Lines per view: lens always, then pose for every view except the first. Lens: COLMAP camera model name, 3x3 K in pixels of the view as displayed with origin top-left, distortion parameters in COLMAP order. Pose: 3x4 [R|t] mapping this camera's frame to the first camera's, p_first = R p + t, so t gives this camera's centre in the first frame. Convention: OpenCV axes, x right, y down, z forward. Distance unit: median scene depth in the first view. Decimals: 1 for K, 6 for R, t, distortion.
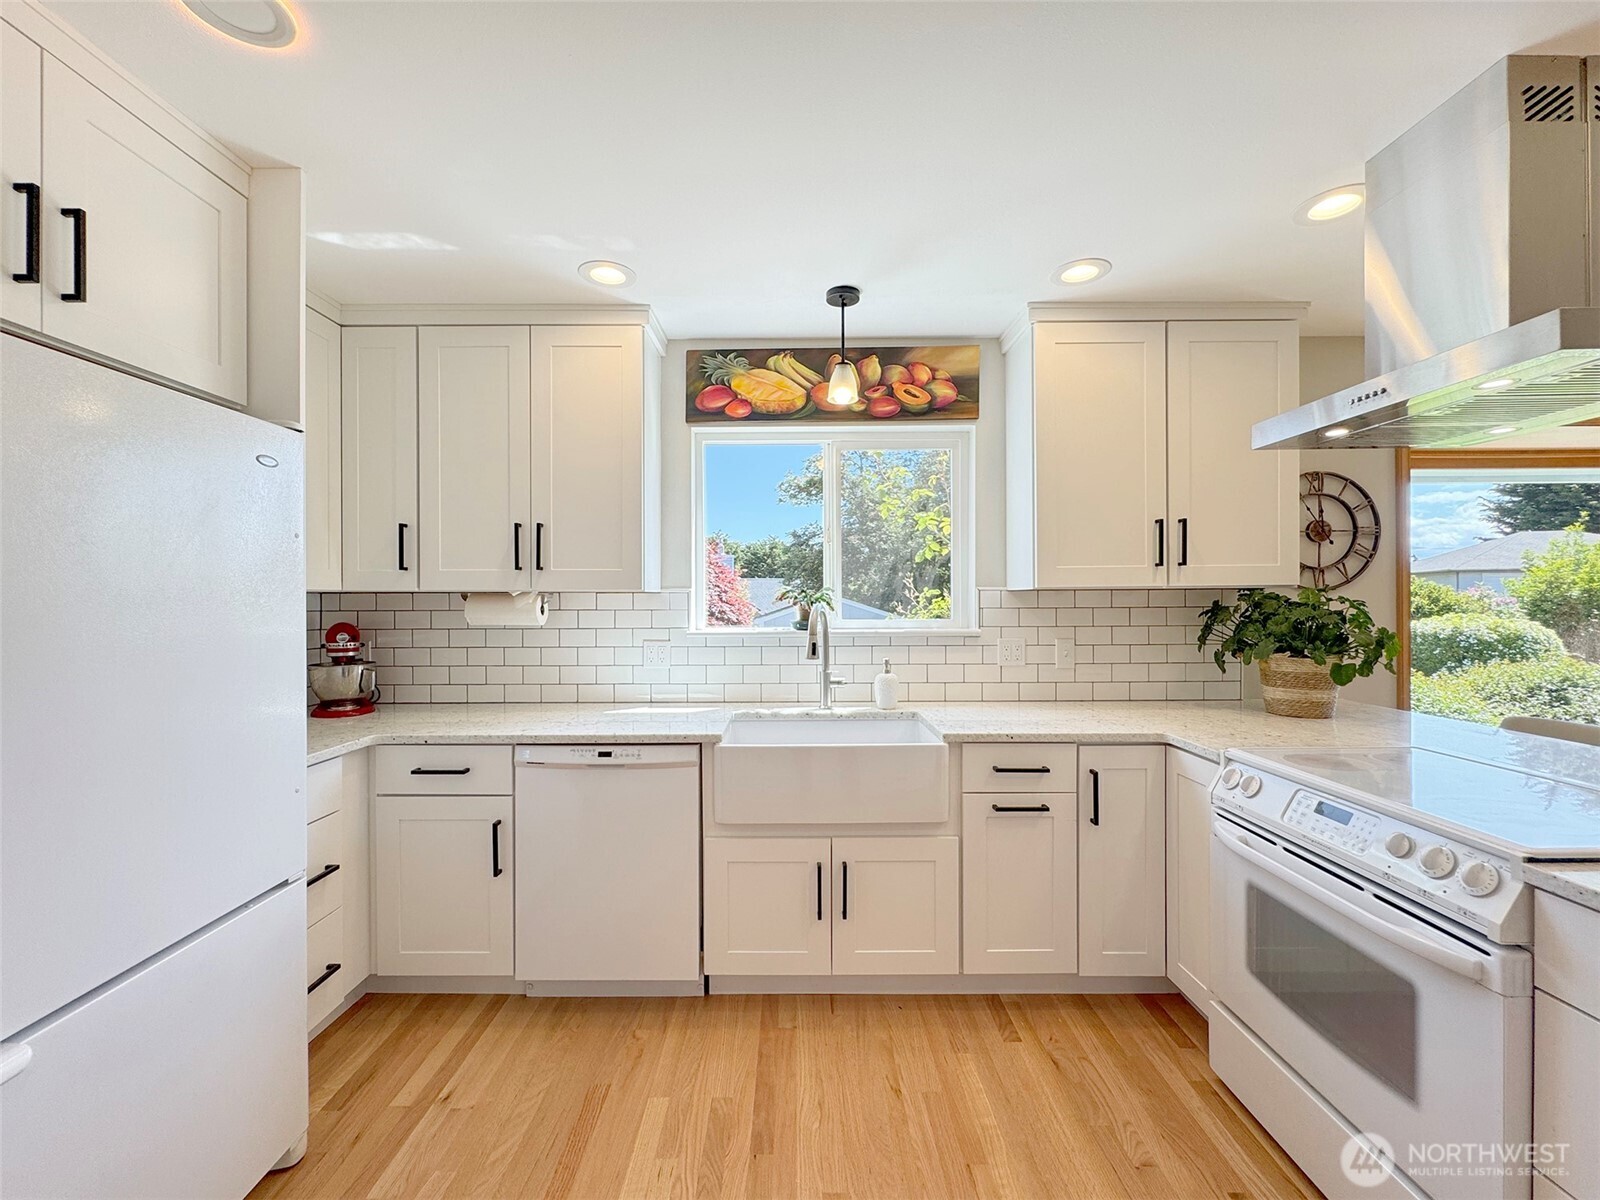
lens RADIAL K [[651.9, 0, 800.0], [0, 651.9, 600.0], [0, 0, 1]] dist [-0.000834, -0.000305]
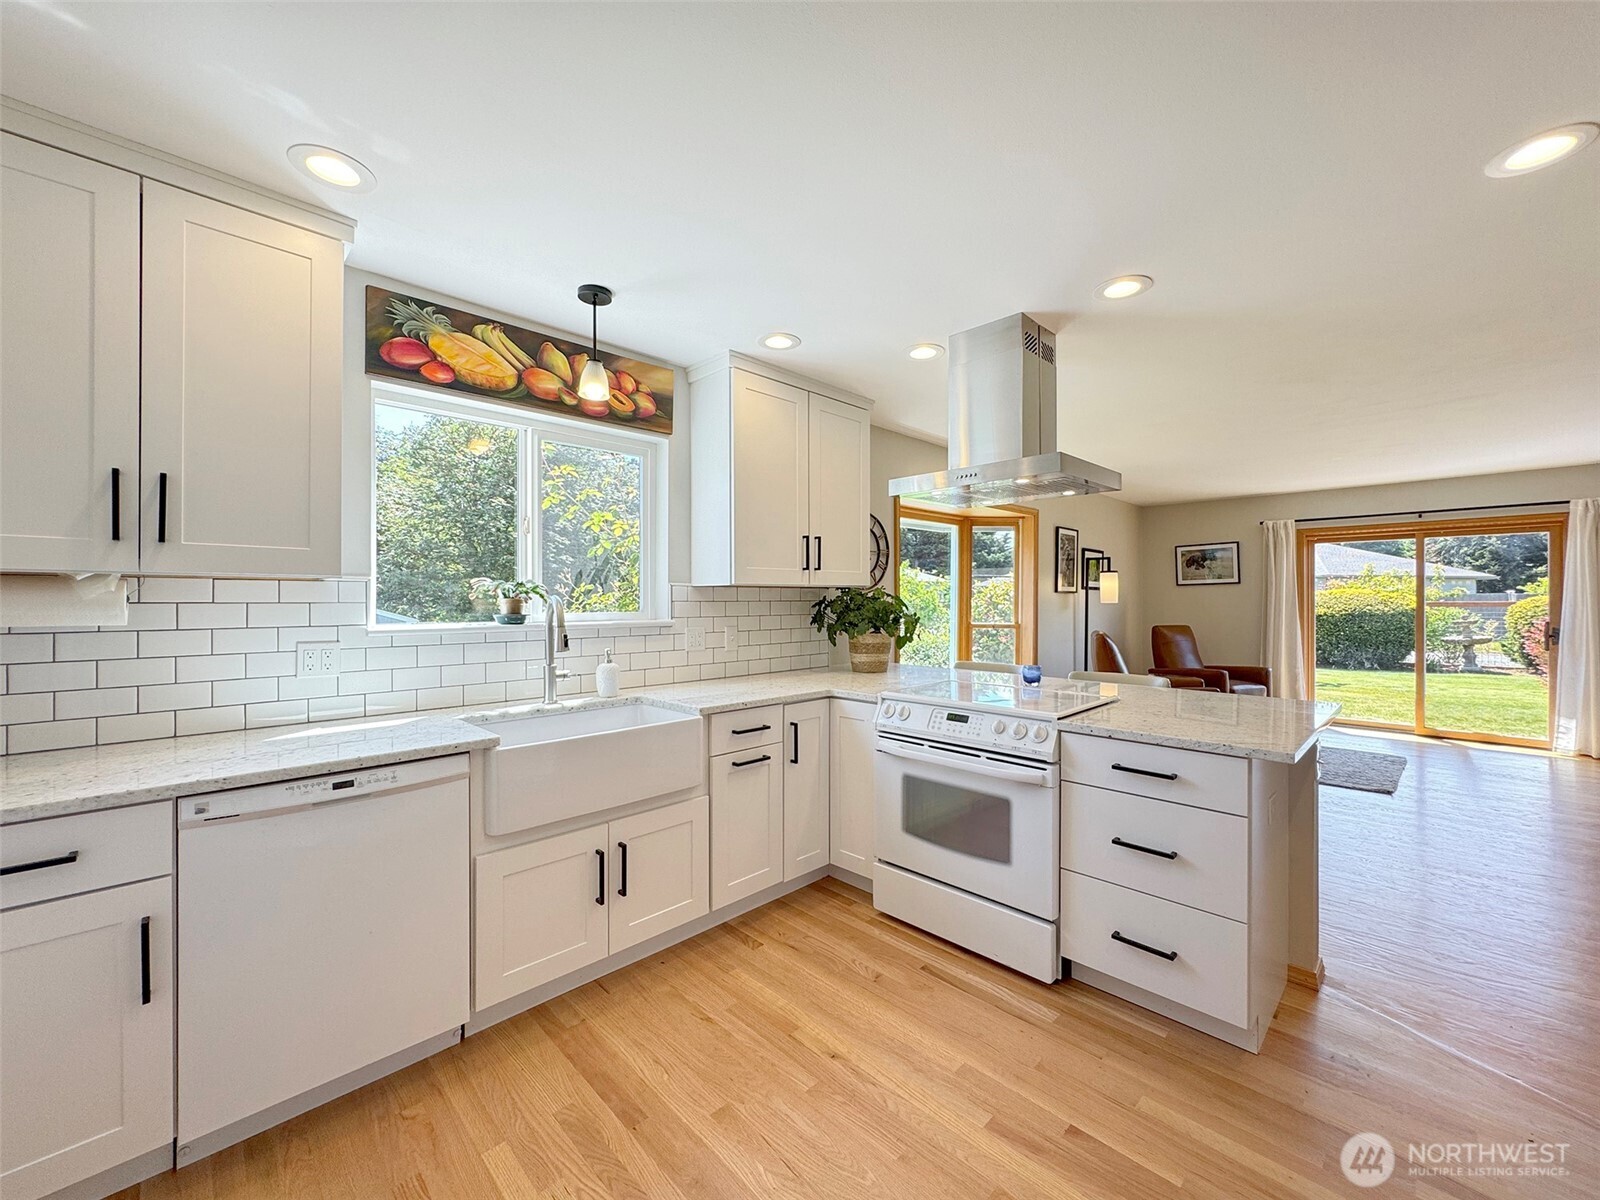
lens RADIAL K [[632.9, 0, 797.5], [0, 632.9, 596.4], [0, 0, 1]] dist [-0.000385, 0.000024]
pose [[0.714104, 0.006817, 0.700006, -0.425353], [-0.002046, 0.999969, -0.007651, 0.014892], [-0.700037, 0.004032, 0.714096, 0.074099]]
